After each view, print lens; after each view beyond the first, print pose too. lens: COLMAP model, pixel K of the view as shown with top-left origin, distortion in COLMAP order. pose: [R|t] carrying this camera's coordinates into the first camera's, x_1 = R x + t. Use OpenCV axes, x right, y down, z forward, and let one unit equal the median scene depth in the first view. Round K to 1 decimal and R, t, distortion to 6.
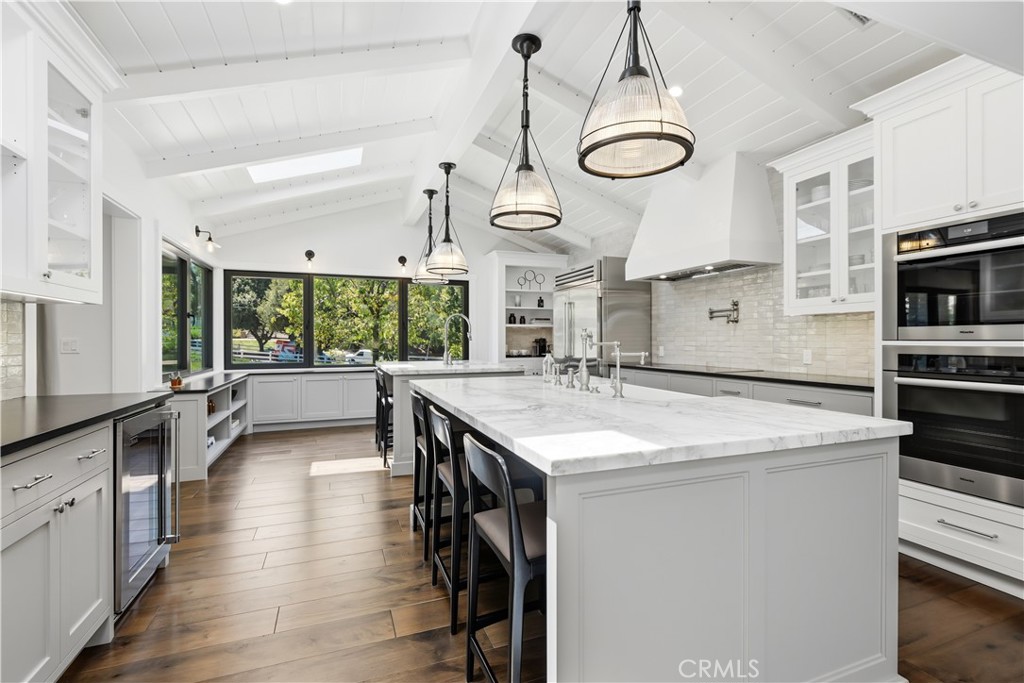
lens RADIAL K [[468.5, 0, 513.3], [0, 468.5, 341.1], [0, 0, 1]] dist [0.000572, -0.000634]
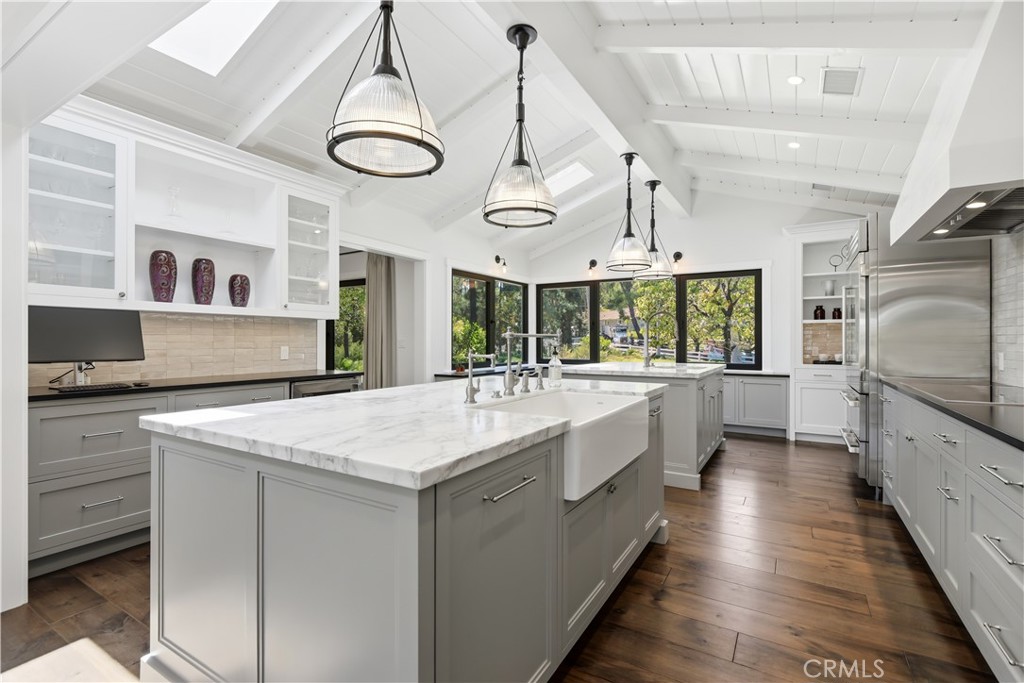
lens RADIAL K [[468.5, 0, 510.5], [0, 468.5, 339.7], [0, 0, 1]] dist [0.000572, -0.000634]
pose [[0.609591, 0.001341, -0.792715, 0.337620], [-0.004482, 0.999988, -0.001755, -0.000550], [0.792704, 0.004623, 0.609590, 0.169204]]
